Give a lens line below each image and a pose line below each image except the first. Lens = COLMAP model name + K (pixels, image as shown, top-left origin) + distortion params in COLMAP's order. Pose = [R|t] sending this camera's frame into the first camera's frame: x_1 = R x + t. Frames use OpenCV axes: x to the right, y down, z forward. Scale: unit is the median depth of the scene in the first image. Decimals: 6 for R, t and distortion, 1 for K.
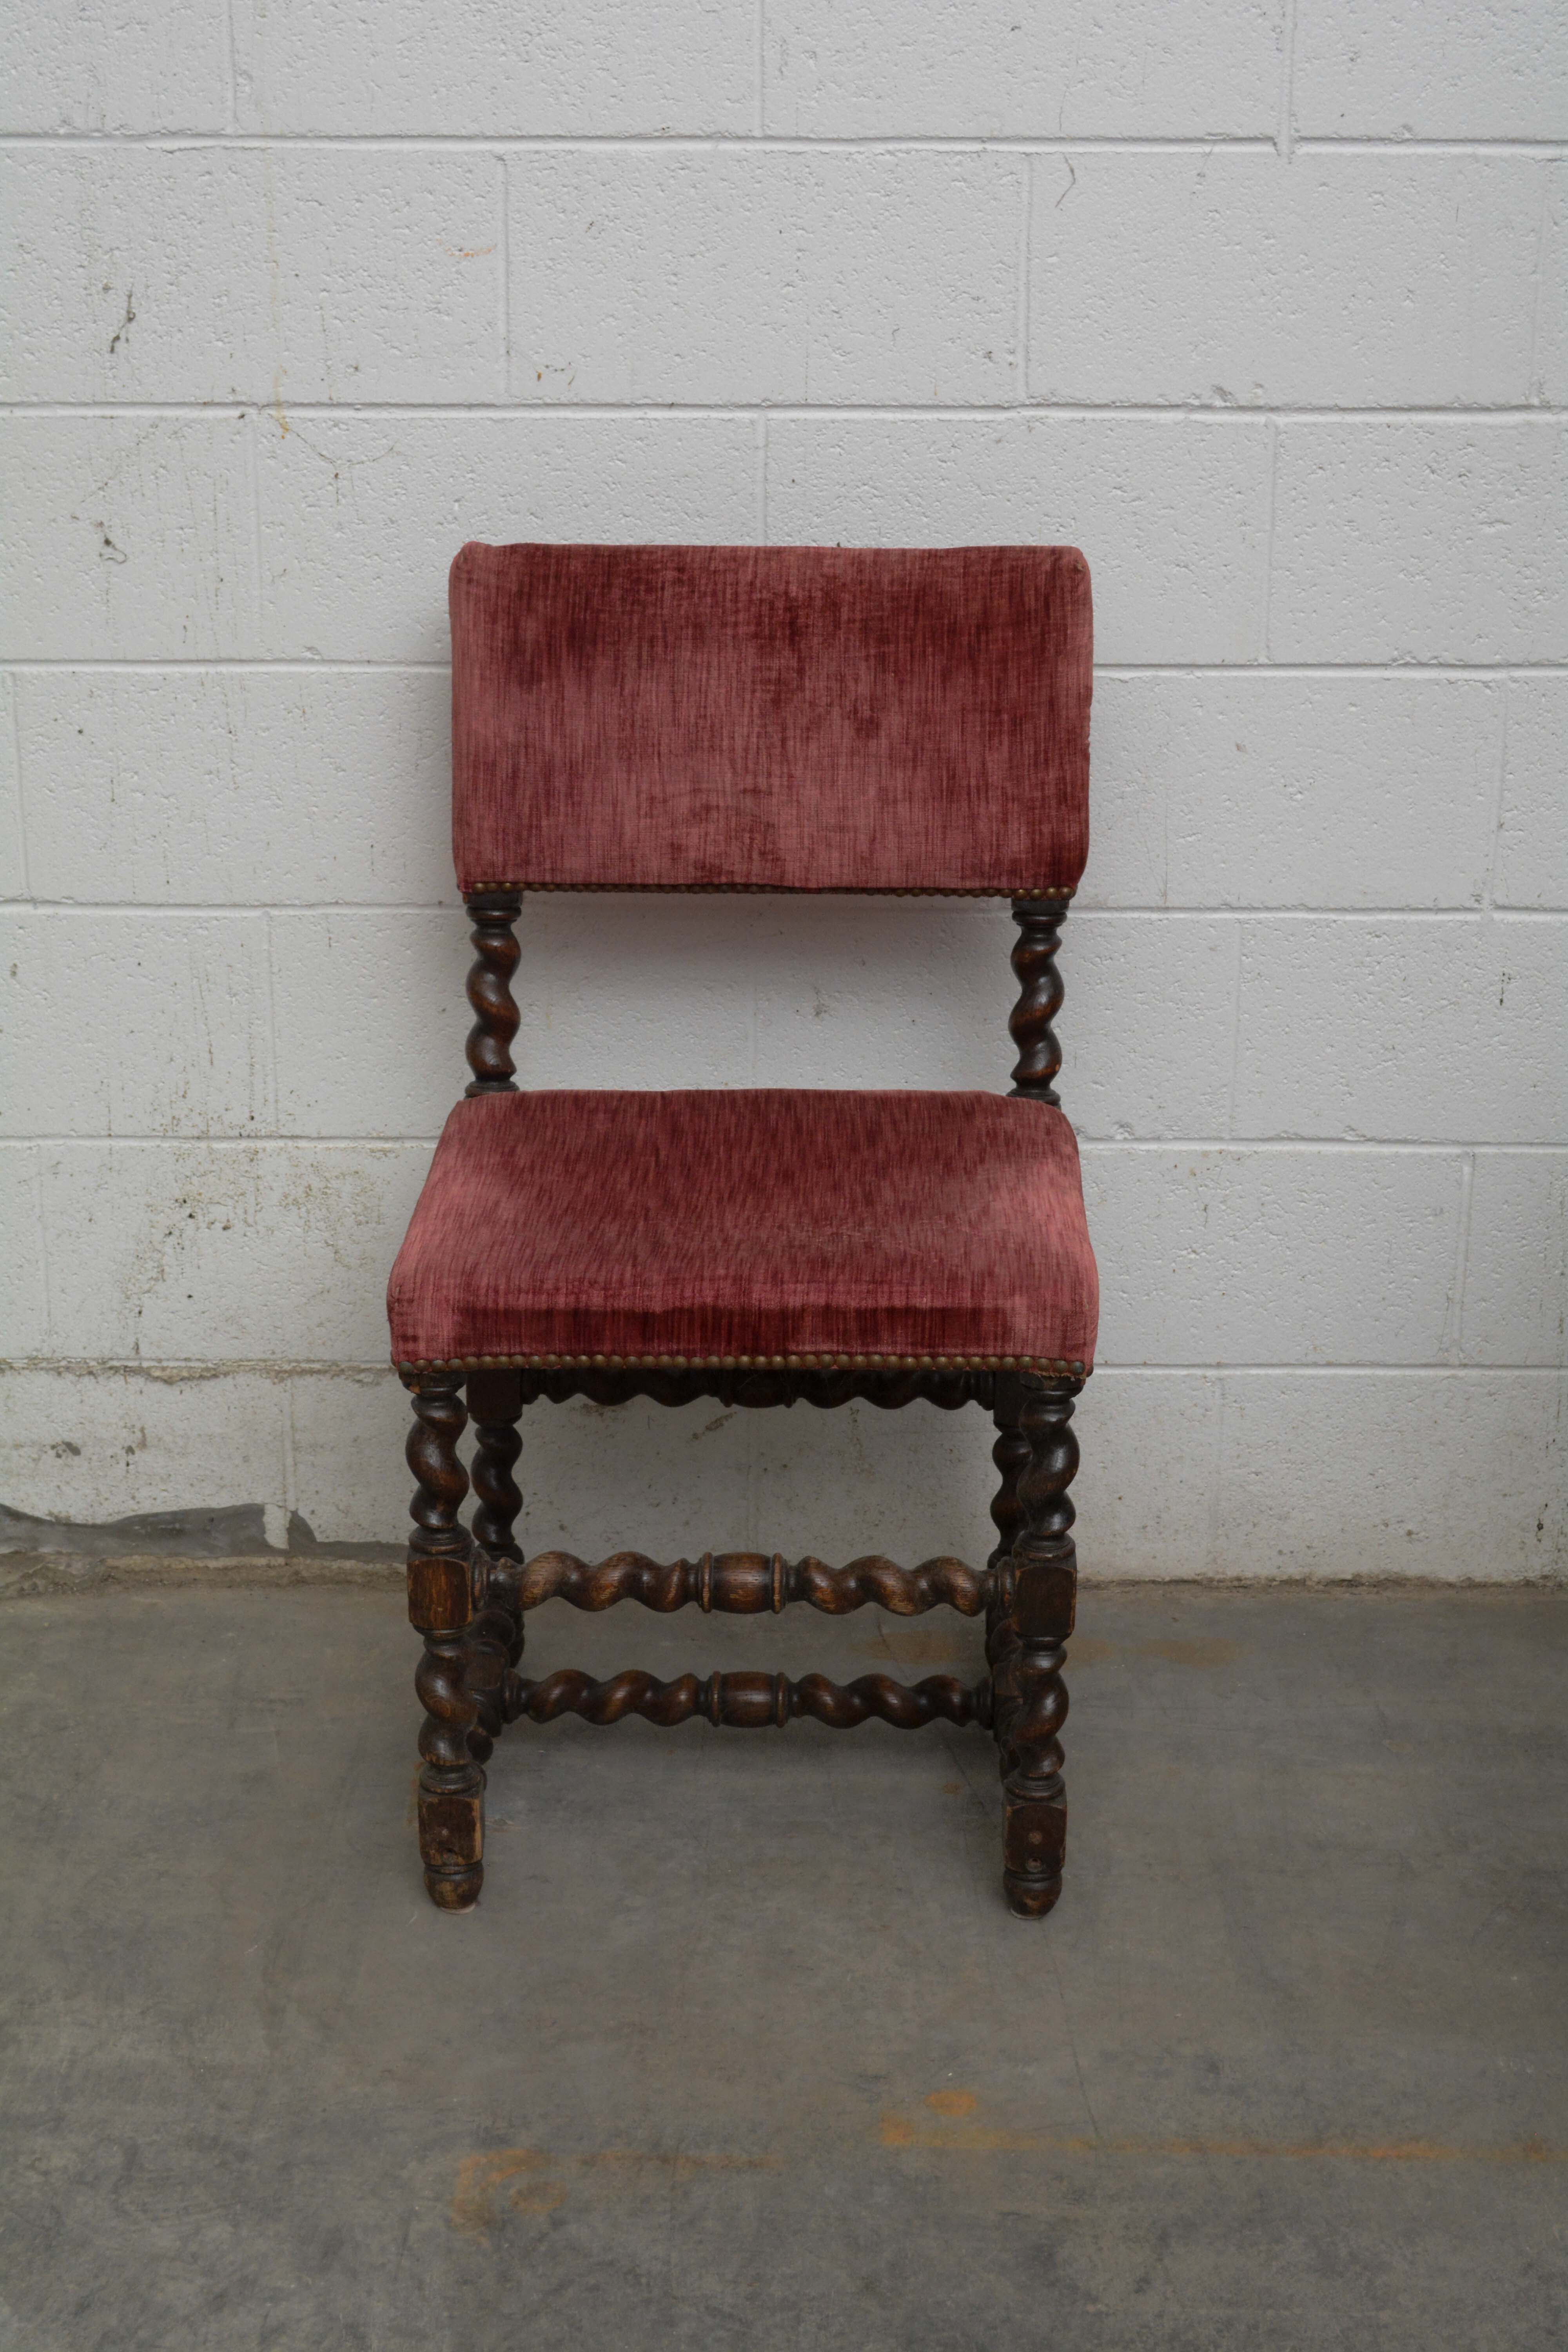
lens RADIAL K [[3082.2, 0, 753.8], [0, 3082.2, 1225.7], [0, 0, 1]] dist [-0.014163, 0.000000]
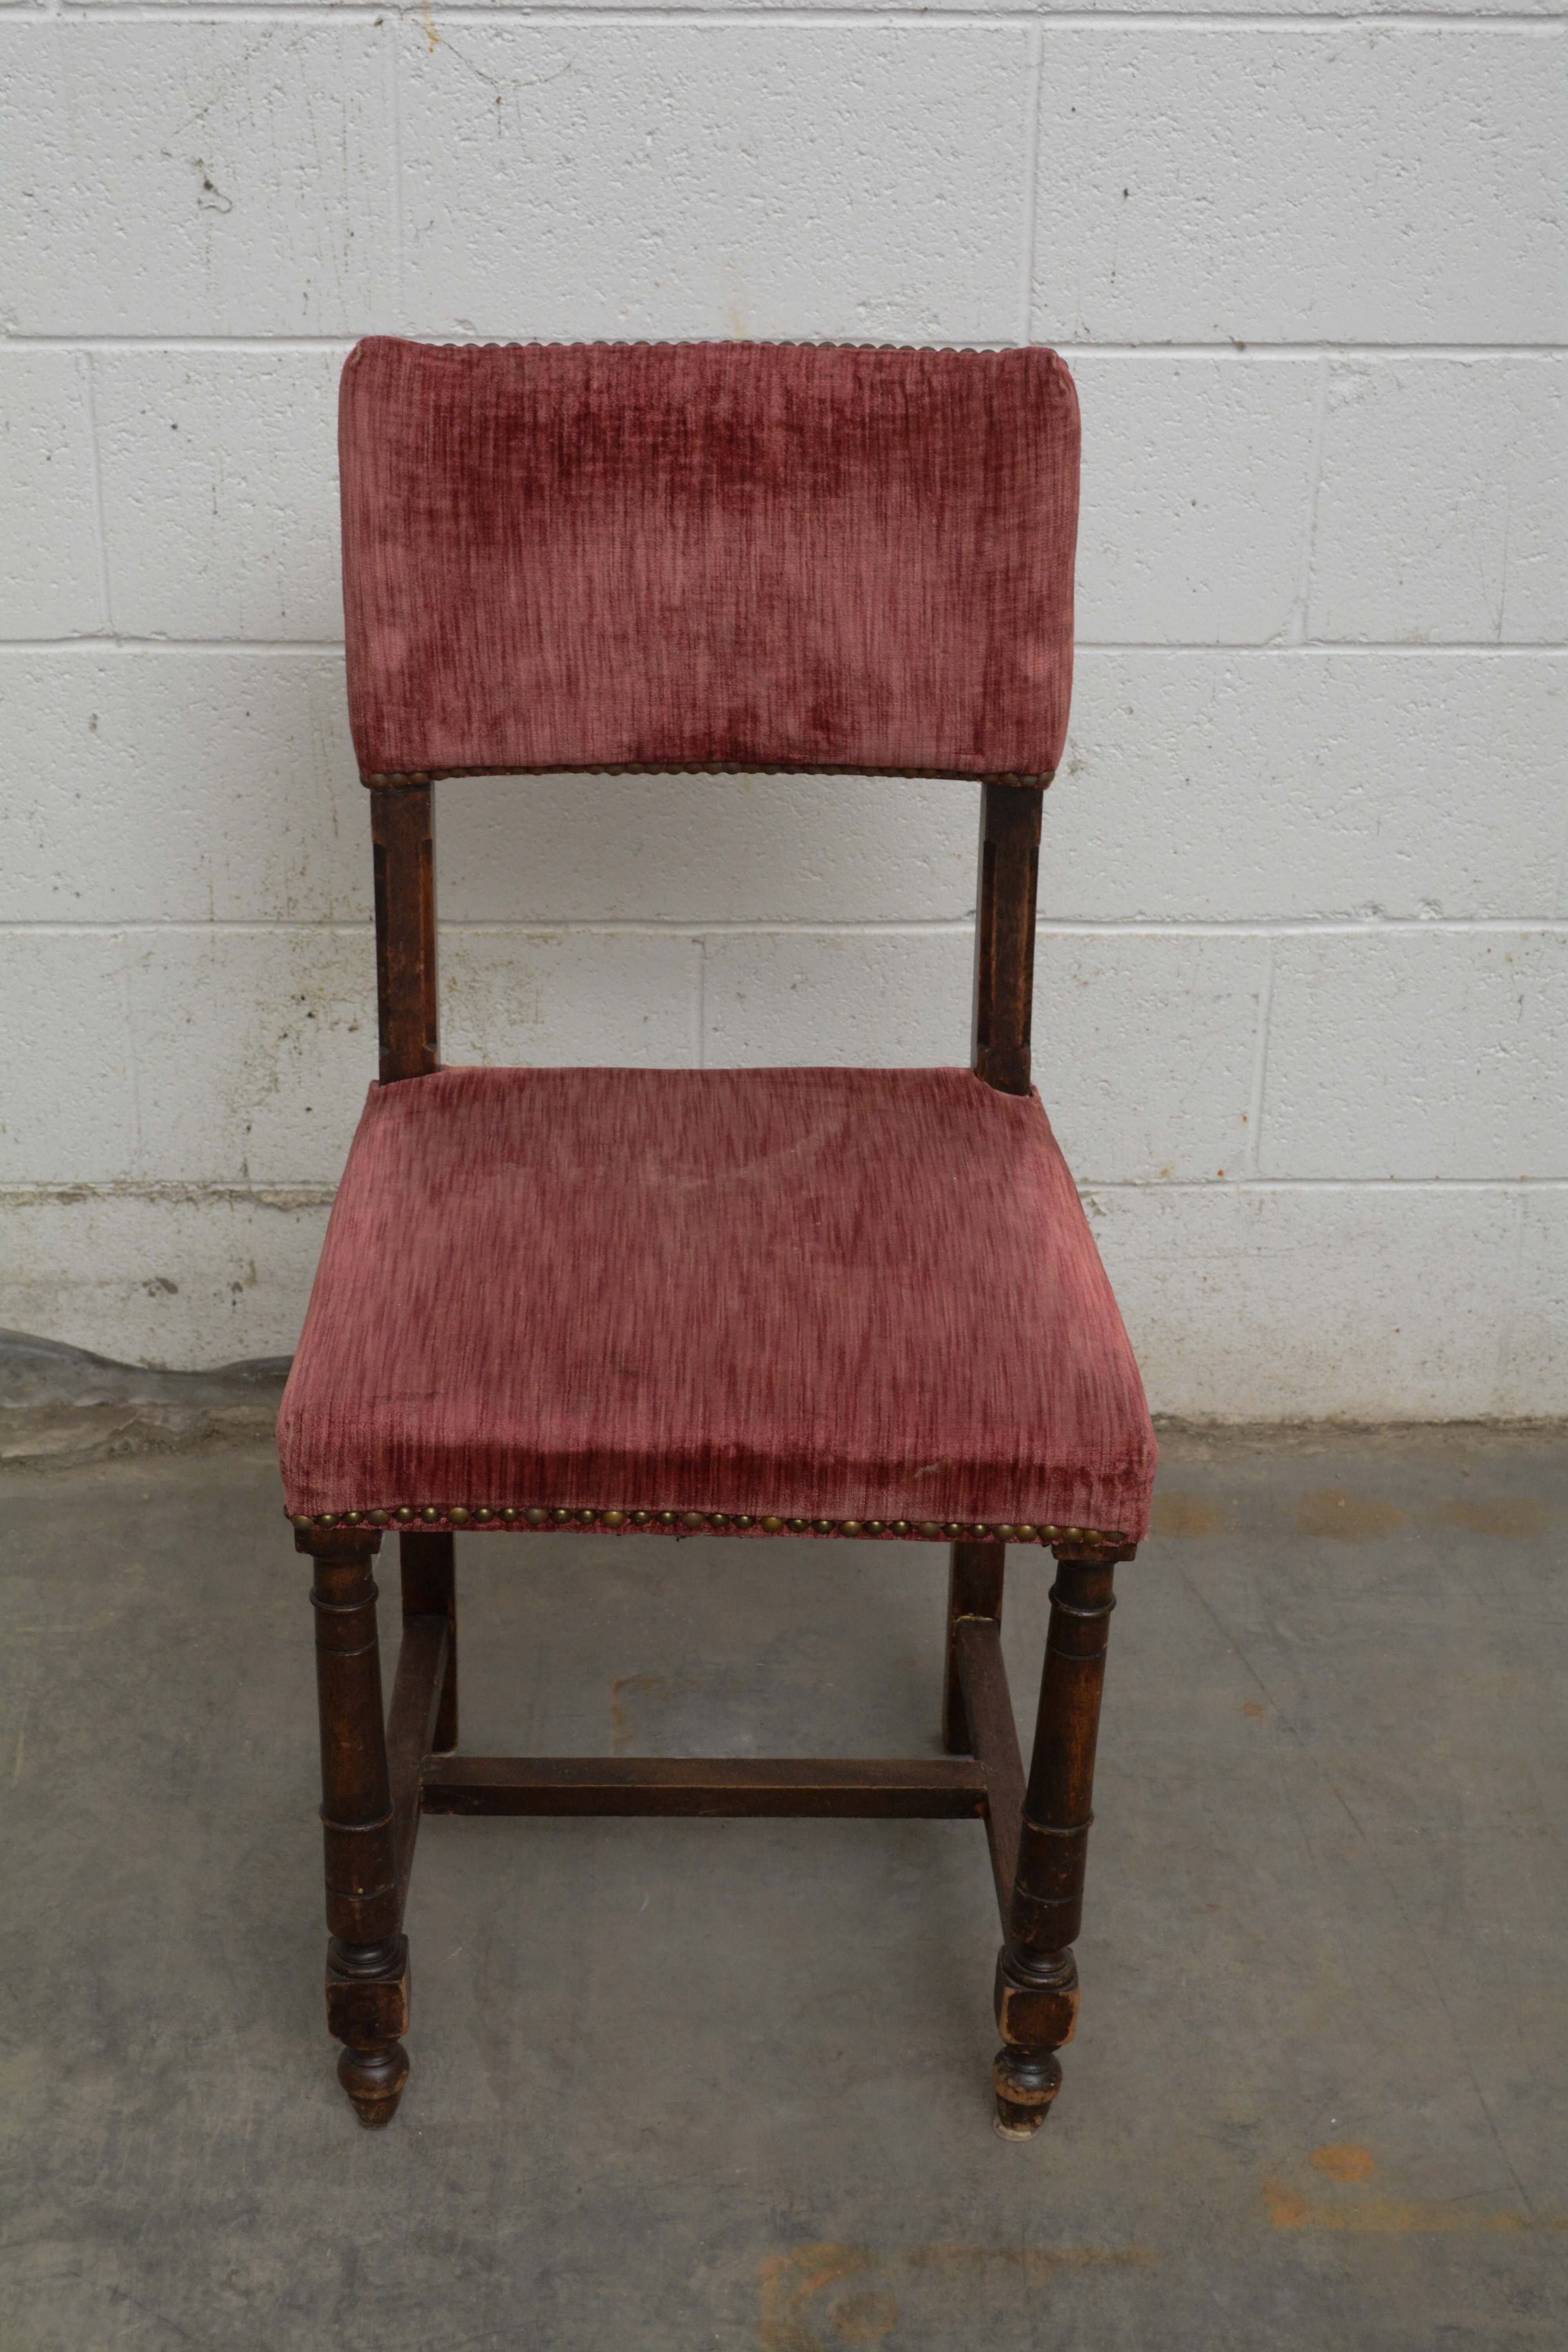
lens RADIAL K [[3082.2, 0, 783.2], [0, 3082.2, 1181.3], [0, 0, 1]] dist [-0.014163, 0.000000]
pose [[0.999411, -0.007581, 0.033456, -0.091634], [0.003802, 0.993746, 0.111602, -0.055800], [-0.034093, -0.111409, 0.993190, 0.182197]]
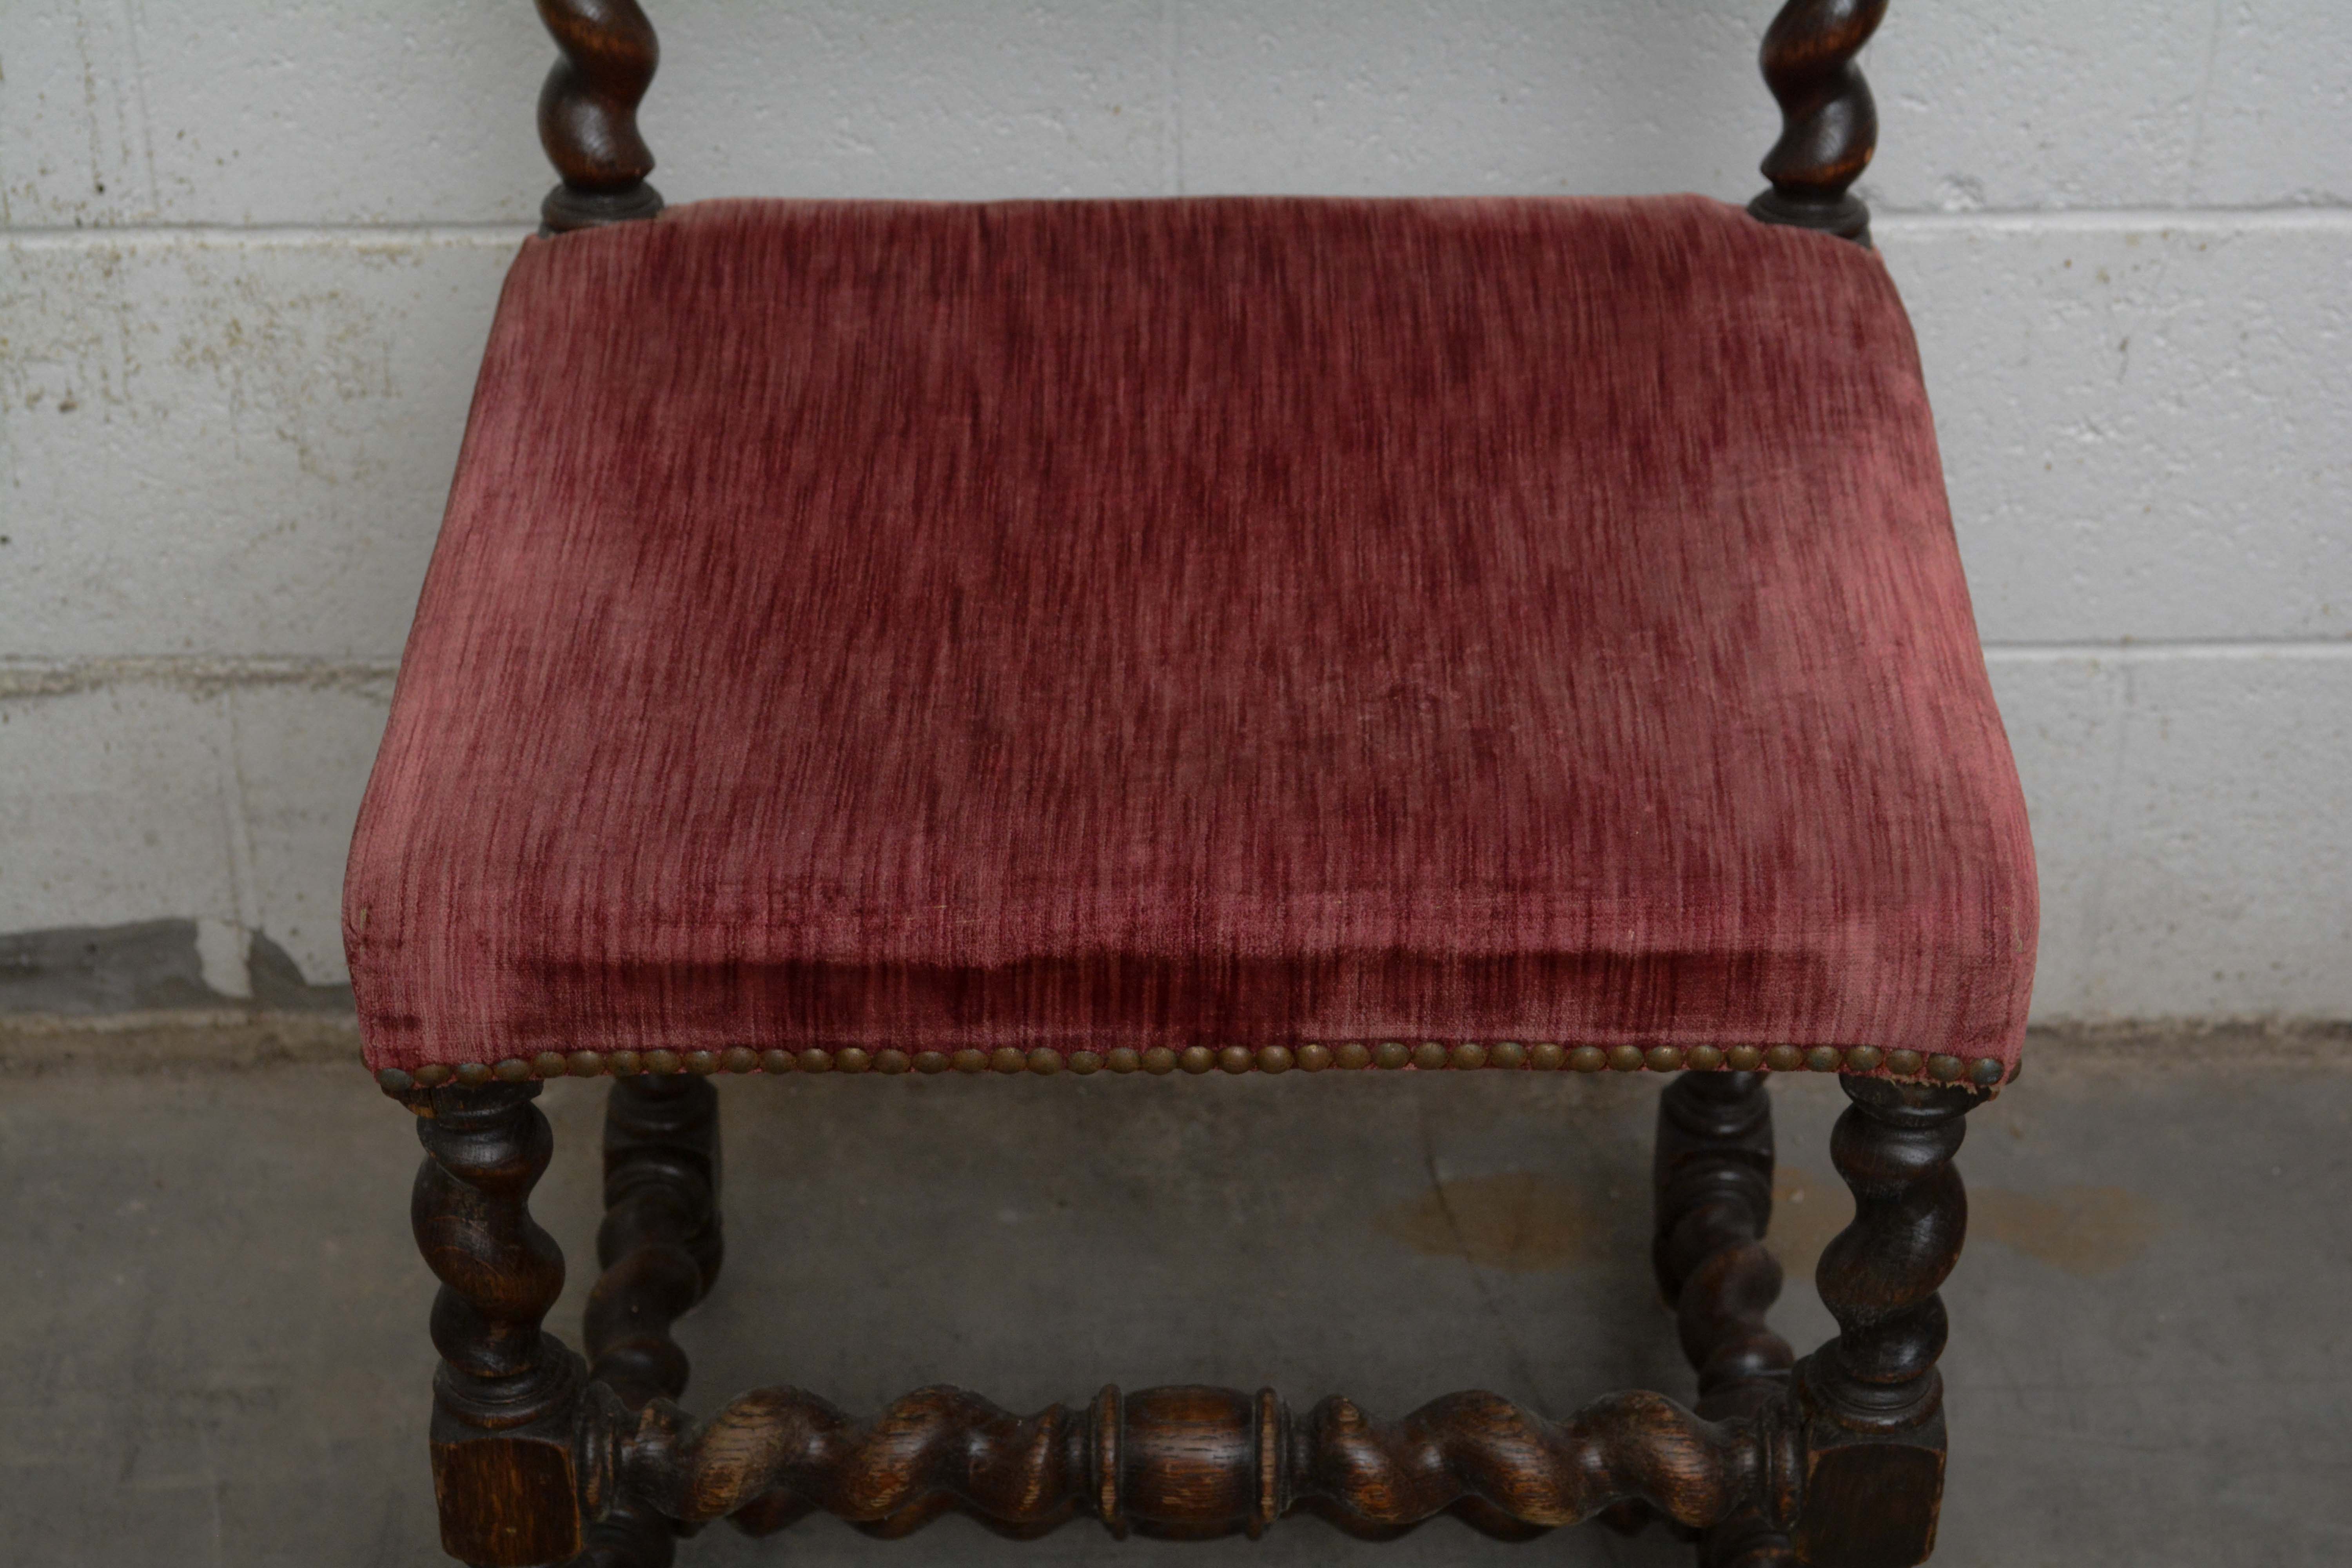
lens RADIAL K [[4297.0, 0, 1155.2], [0, 4297.0, 740.9], [0, 0, 1]] dist [0.013246, 0.000000]
pose [[0.999852, -0.012751, 0.011534, -0.012843], [0.009500, 0.968835, 0.247527, -0.123348], [-0.014331, -0.247380, 0.968812, 0.376498]]
